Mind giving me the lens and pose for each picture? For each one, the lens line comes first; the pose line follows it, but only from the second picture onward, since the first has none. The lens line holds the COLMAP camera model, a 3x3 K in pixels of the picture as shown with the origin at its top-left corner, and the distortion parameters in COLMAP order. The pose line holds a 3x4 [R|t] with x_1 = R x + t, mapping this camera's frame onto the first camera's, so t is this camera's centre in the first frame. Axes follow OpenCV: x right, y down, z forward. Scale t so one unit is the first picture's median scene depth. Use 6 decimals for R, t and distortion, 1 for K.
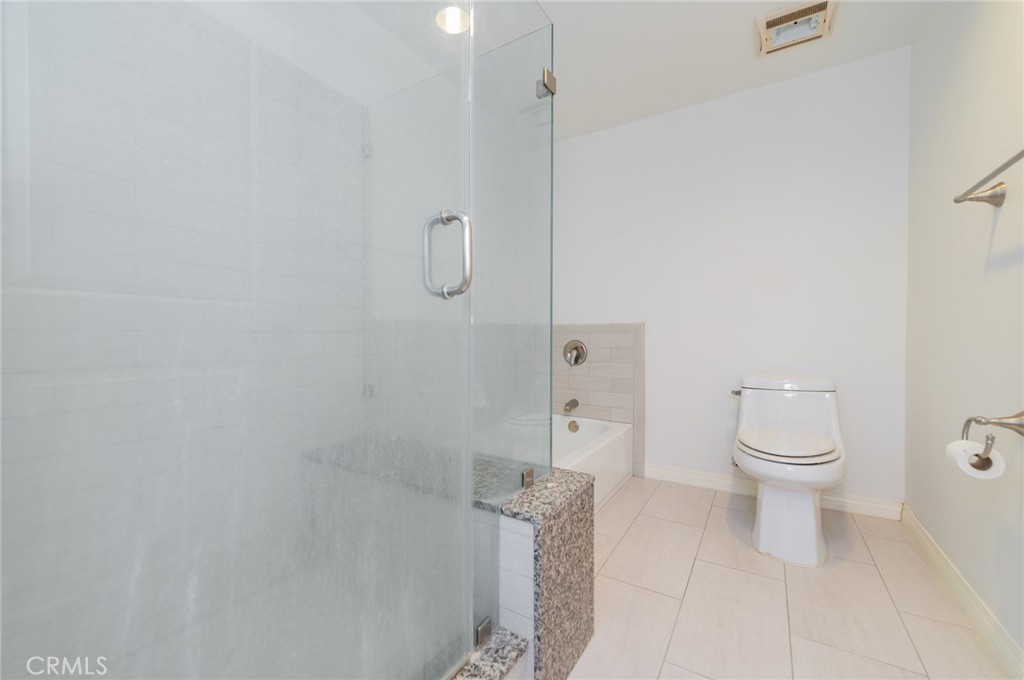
lens RADIAL K [[416.3, 0, 493.2], [0, 416.3, 336.6], [0, 0, 1]] dist [0.011944, -0.000121]
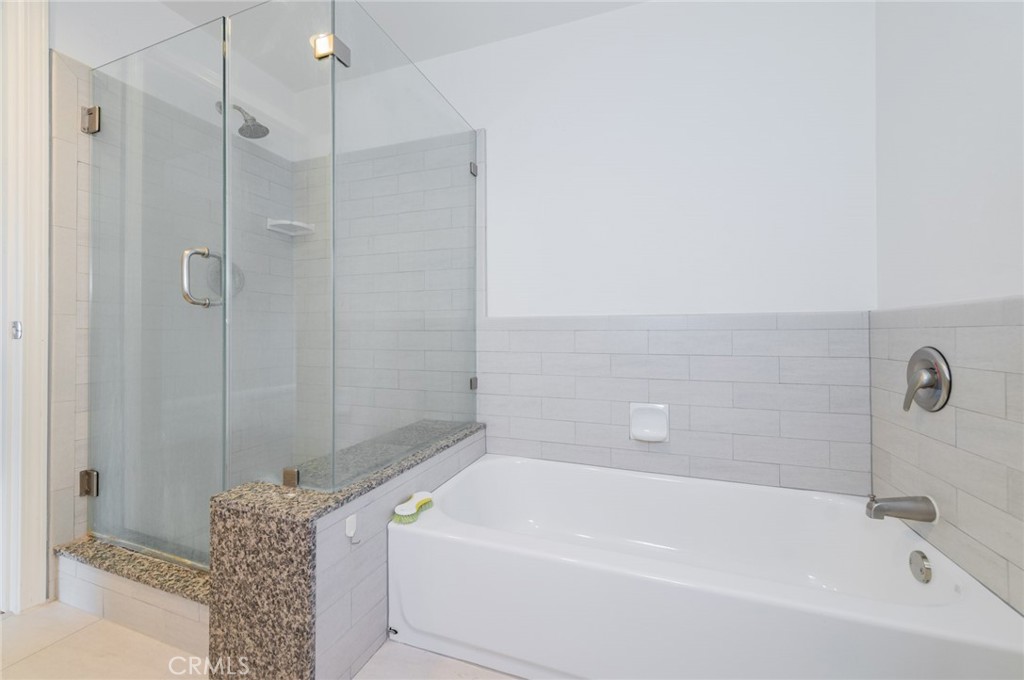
lens RADIAL K [[400.1, 0, 518.2], [0, 400.1, 341.8], [0, 0, 1]] dist [0.000817, 0.000062]
pose [[0.233452, 0.001772, -0.972367, 0.807673], [-0.007496, 0.999972, 0.000023, 0.013106], [0.972339, 0.007283, 0.233459, 0.936875]]
